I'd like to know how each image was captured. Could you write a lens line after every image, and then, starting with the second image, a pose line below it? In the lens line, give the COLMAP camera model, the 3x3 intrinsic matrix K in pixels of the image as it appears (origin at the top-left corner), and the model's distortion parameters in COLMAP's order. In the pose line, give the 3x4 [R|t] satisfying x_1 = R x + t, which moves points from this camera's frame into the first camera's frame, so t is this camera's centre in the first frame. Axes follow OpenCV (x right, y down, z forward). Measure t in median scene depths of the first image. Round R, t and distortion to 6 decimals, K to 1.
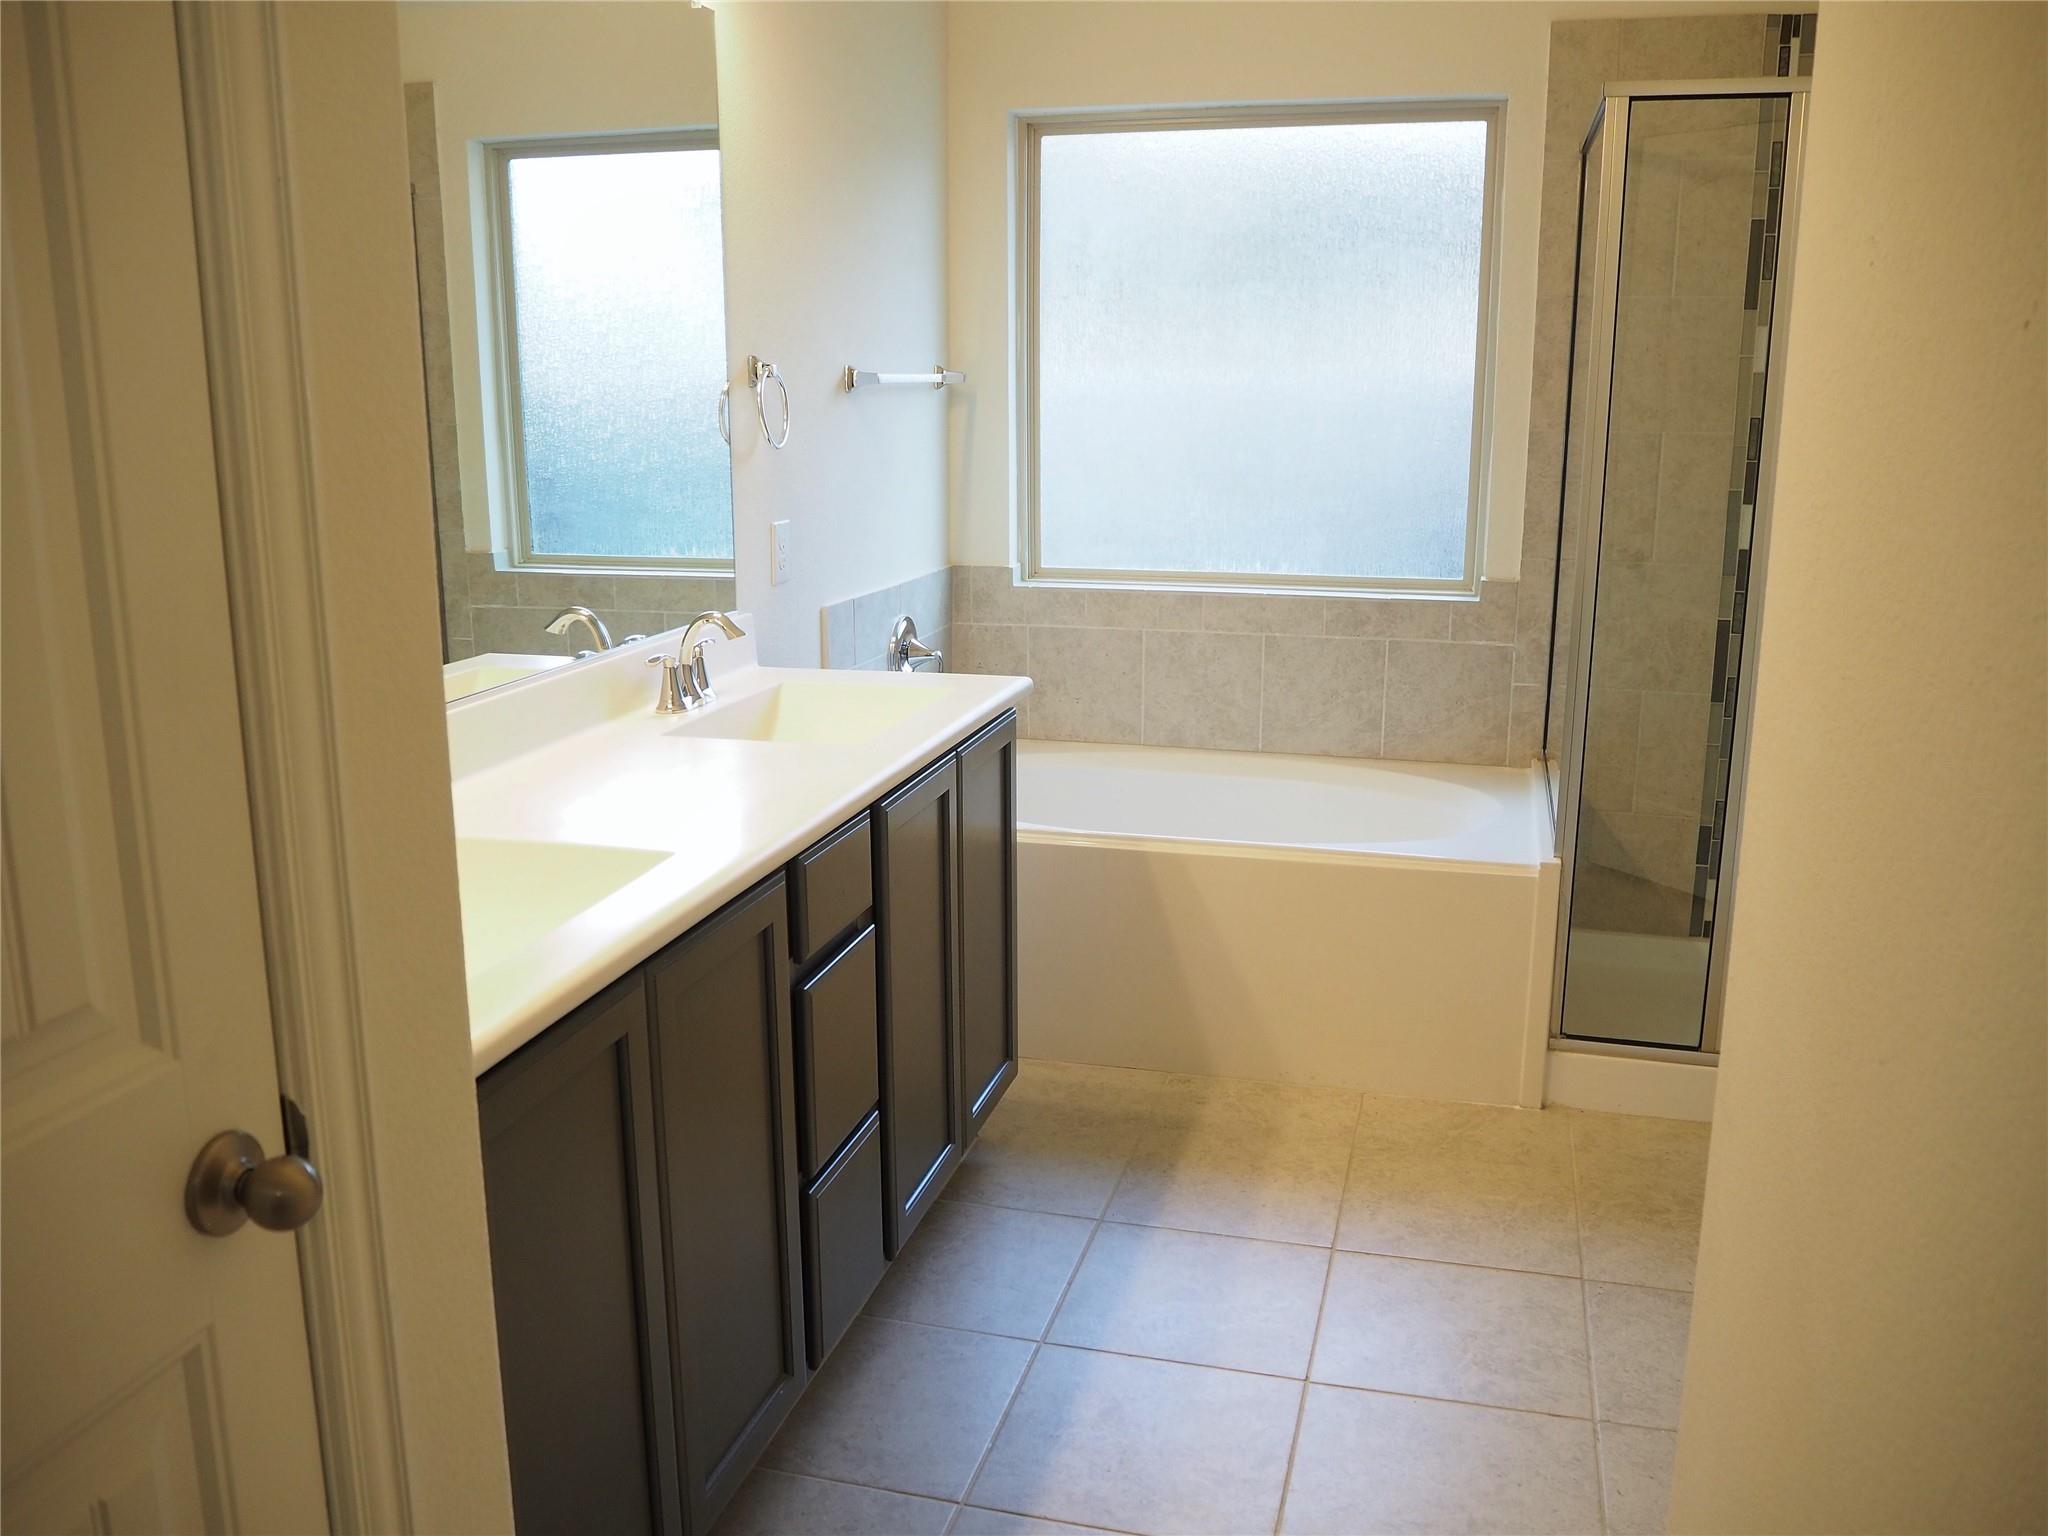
lens RADIAL K [[1715.1, 0, 1018.3], [0, 1715.1, 761.8], [0, 0, 1]] dist [-0.059522, 0.024838]
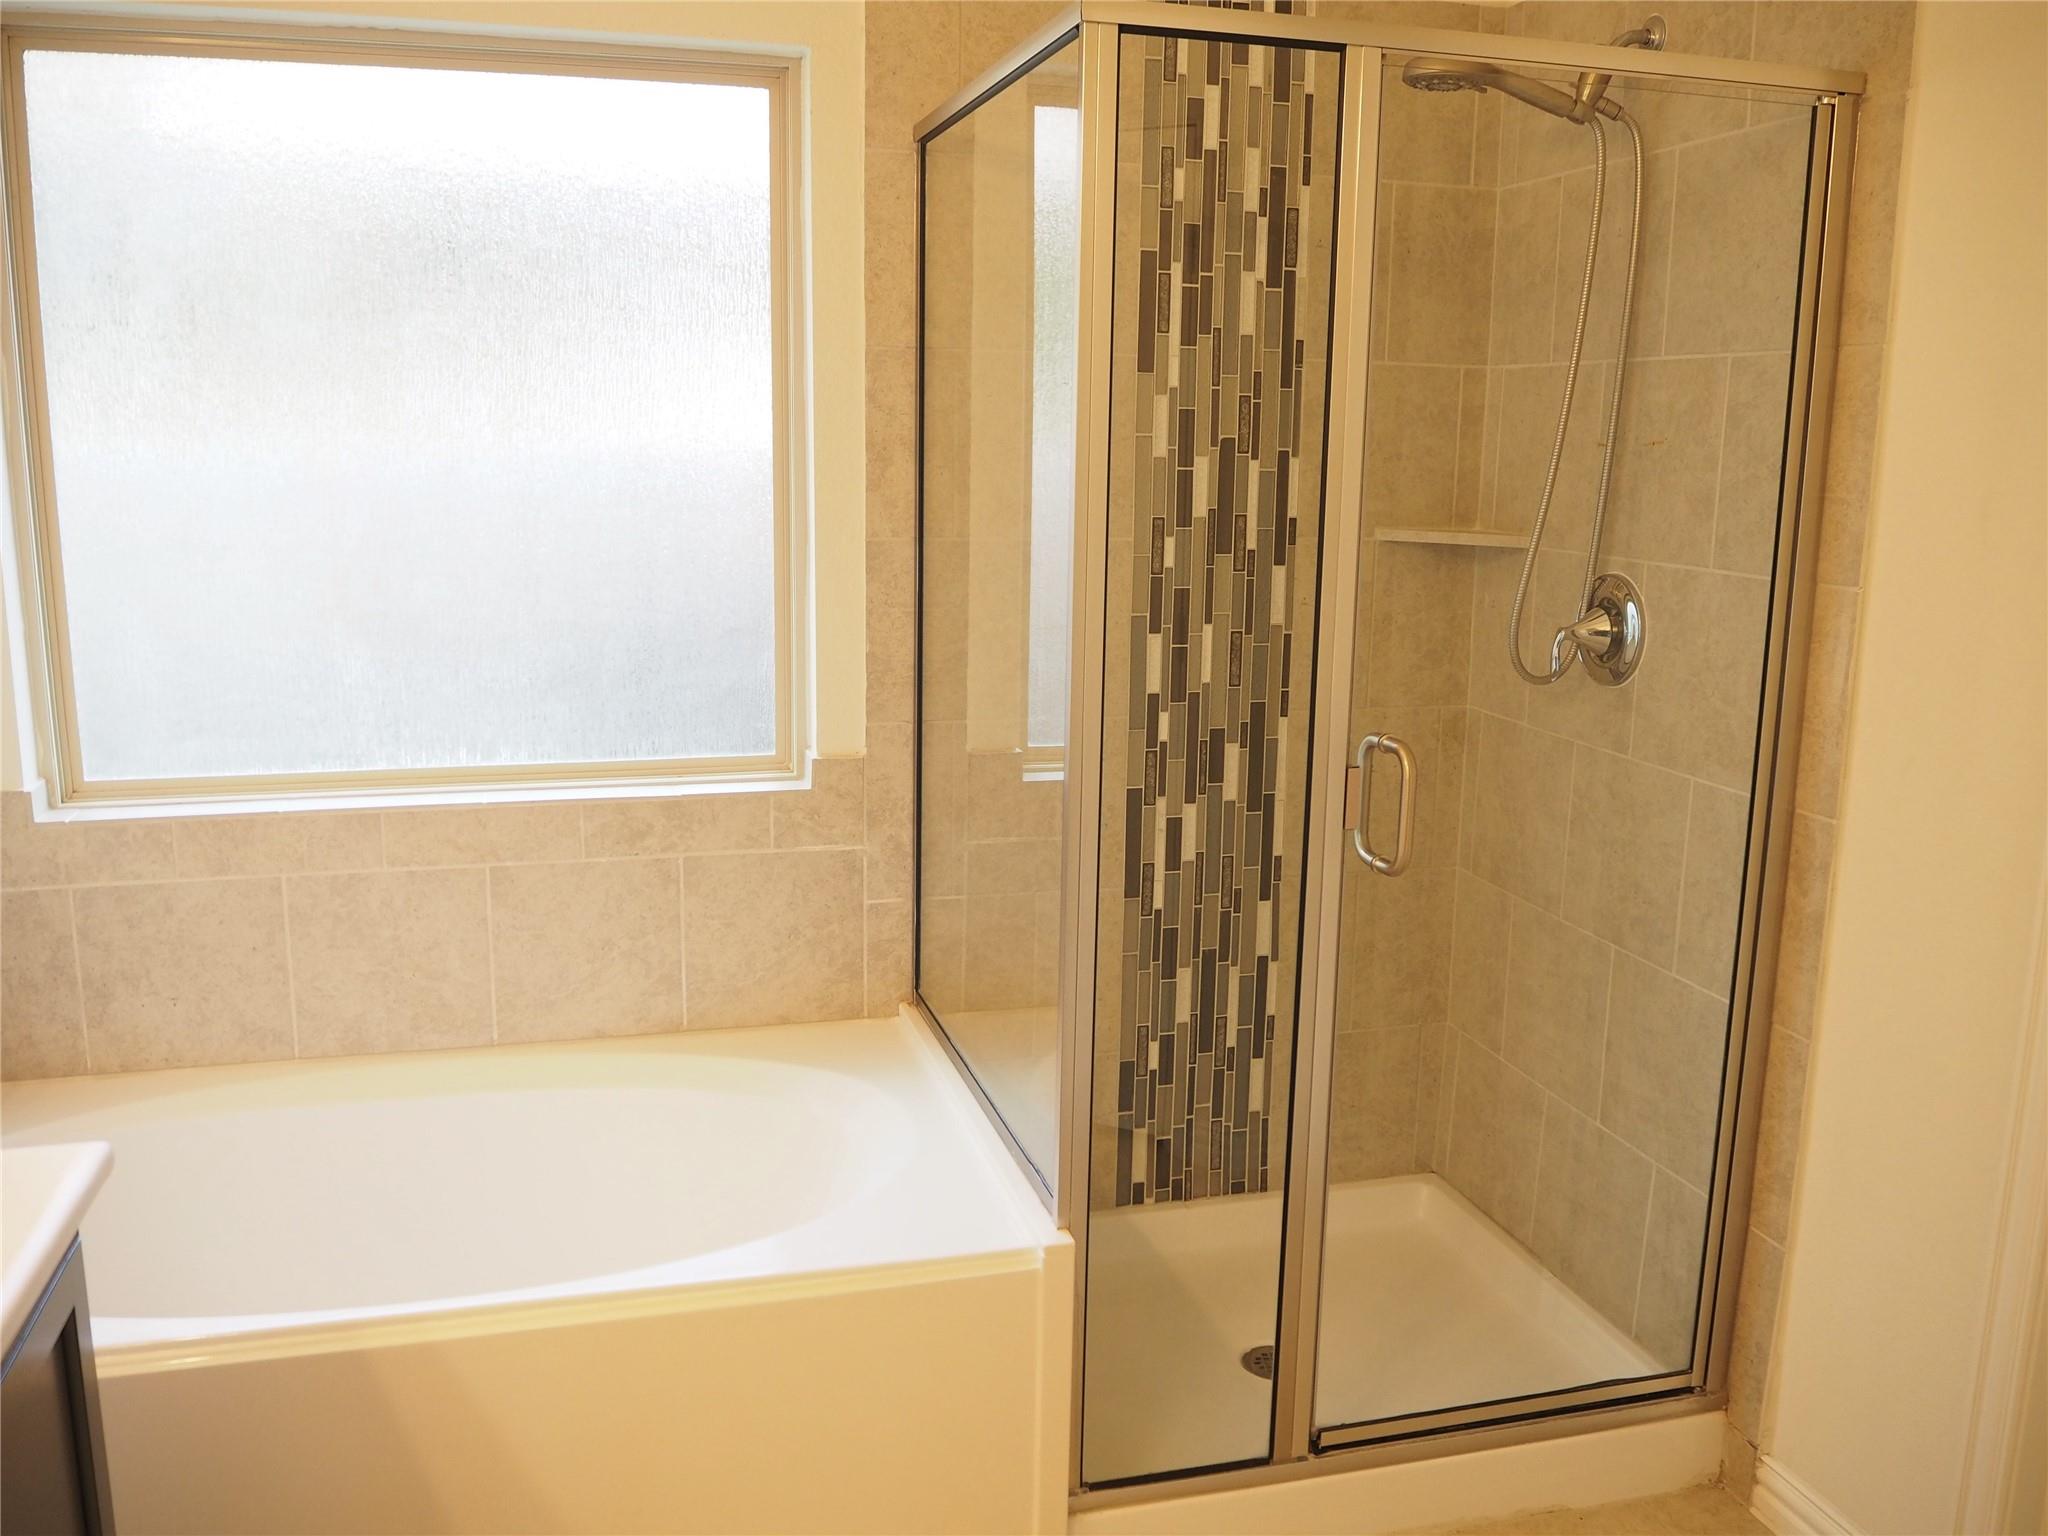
lens RADIAL K [[1715.1, 0, 1033.3], [0, 1715.1, 754.7], [0, 0, 1]] dist [-0.059522, 0.024838]
pose [[0.857922, -0.082703, 0.507080, -0.000176], [0.100968, 0.994853, -0.008569, -0.092139], [-0.503761, 0.058551, 0.861857, 0.360858]]
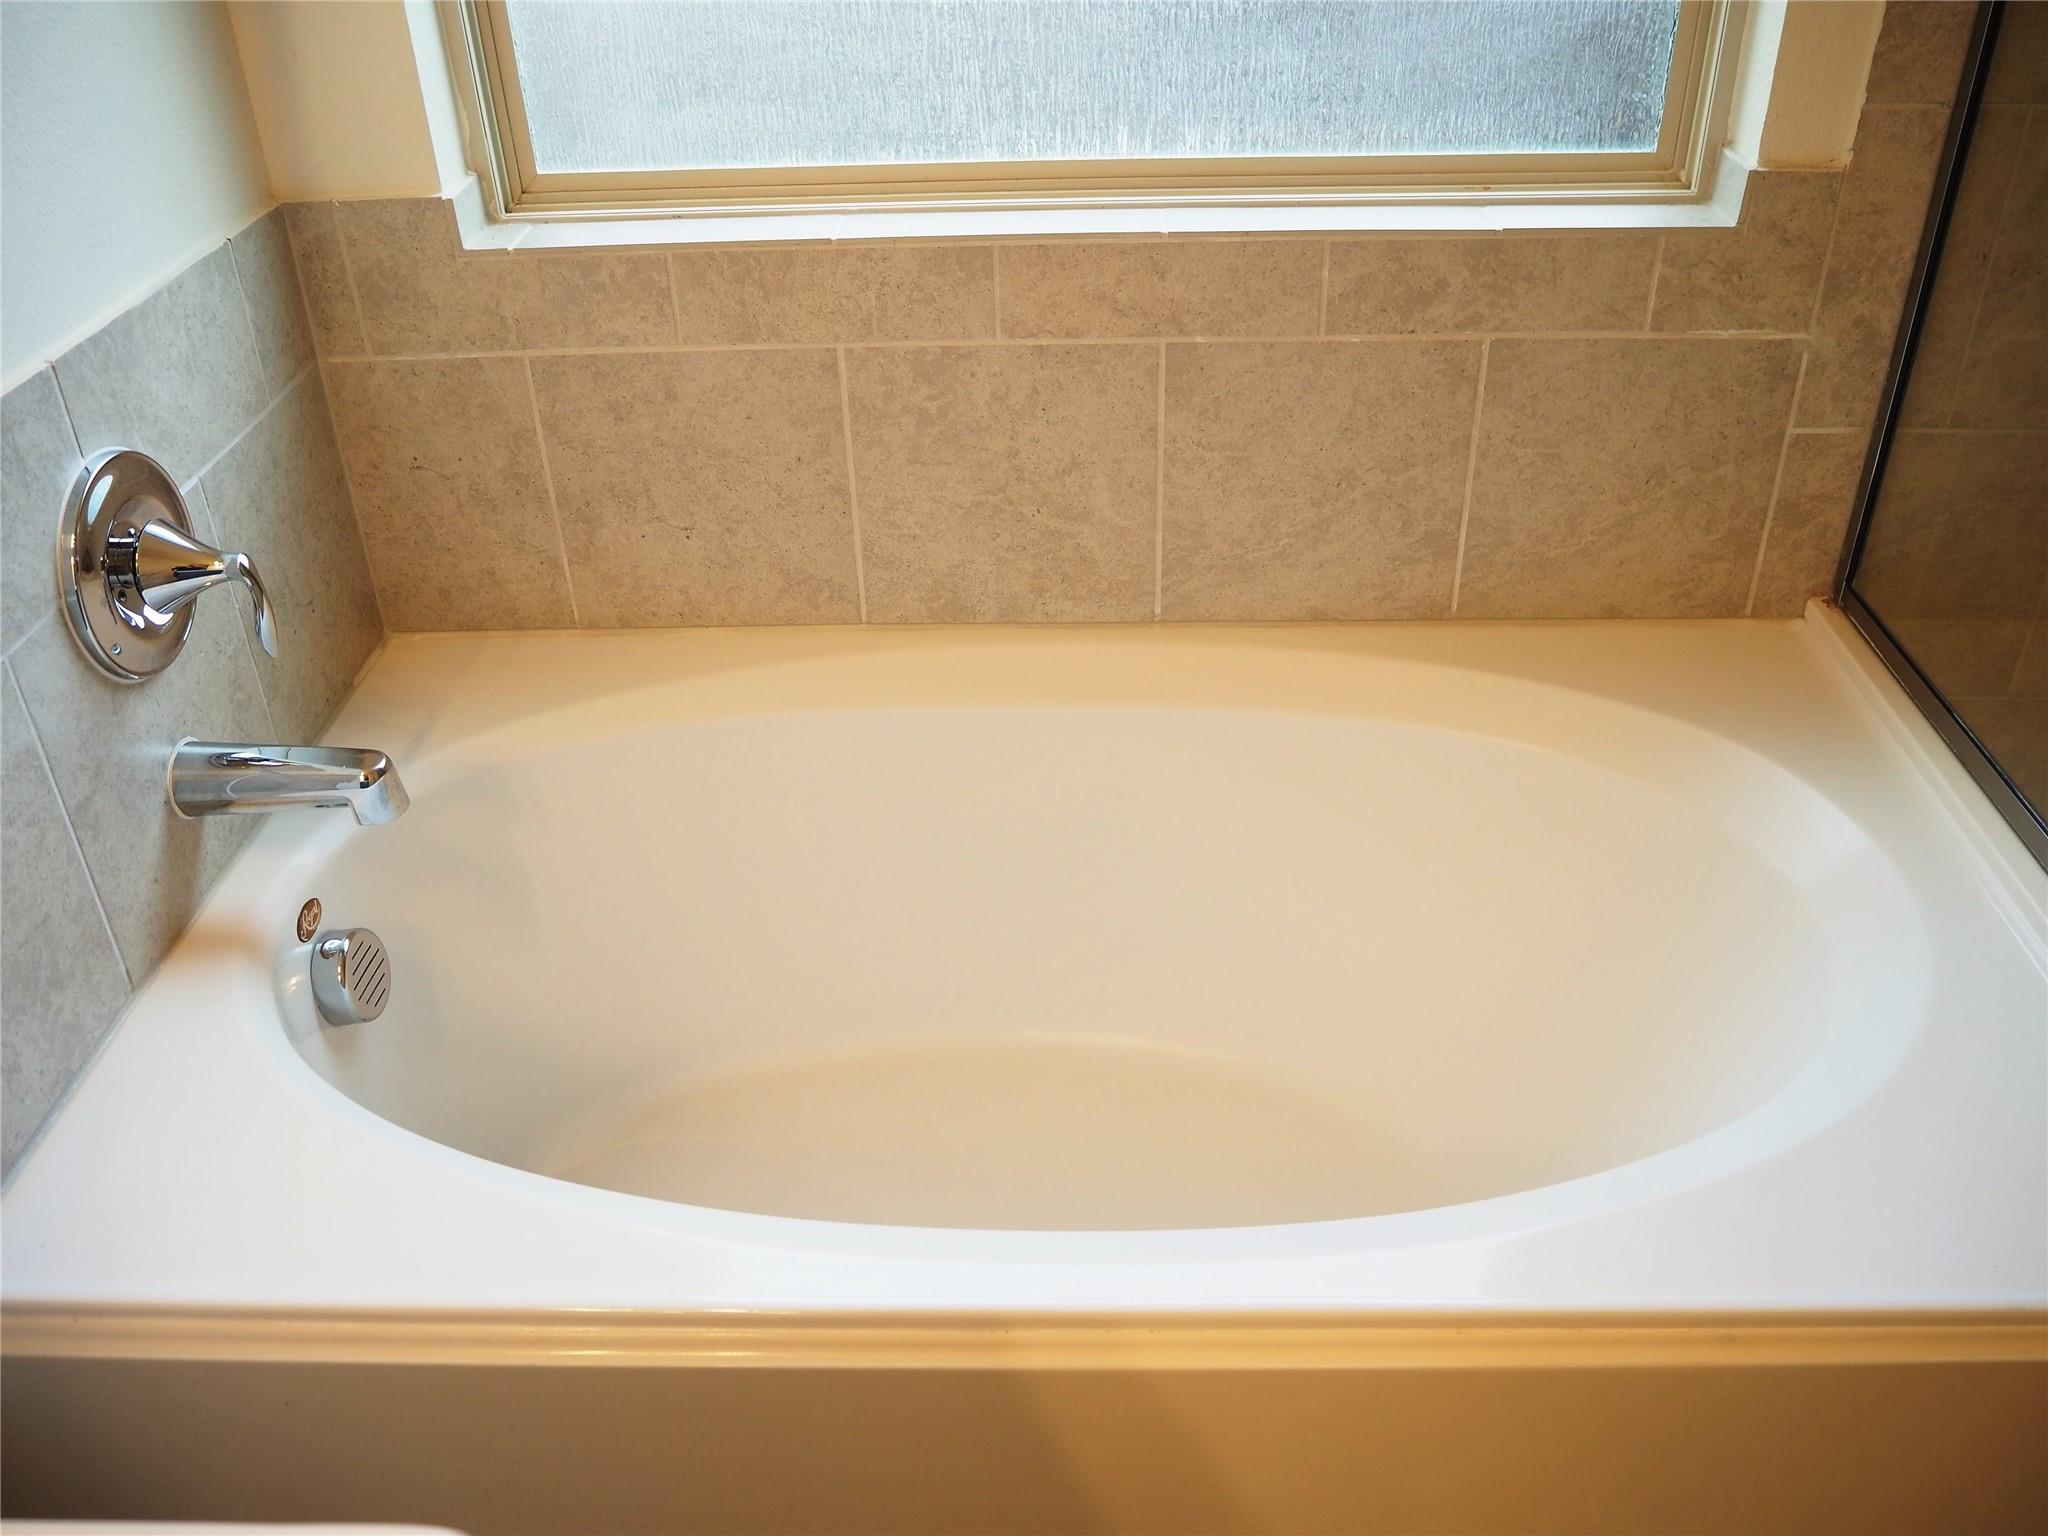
lens RADIAL K [[1715.1, 0, 1030.9], [0, 1715.1, 758.3], [0, 0, 1]] dist [-0.059522, 0.024838]
pose [[0.970090, -0.152090, 0.189190, 0.031048], [0.078352, 0.933853, 0.348969, -0.125798], [-0.229751, -0.323708, 0.917838, 0.651358]]
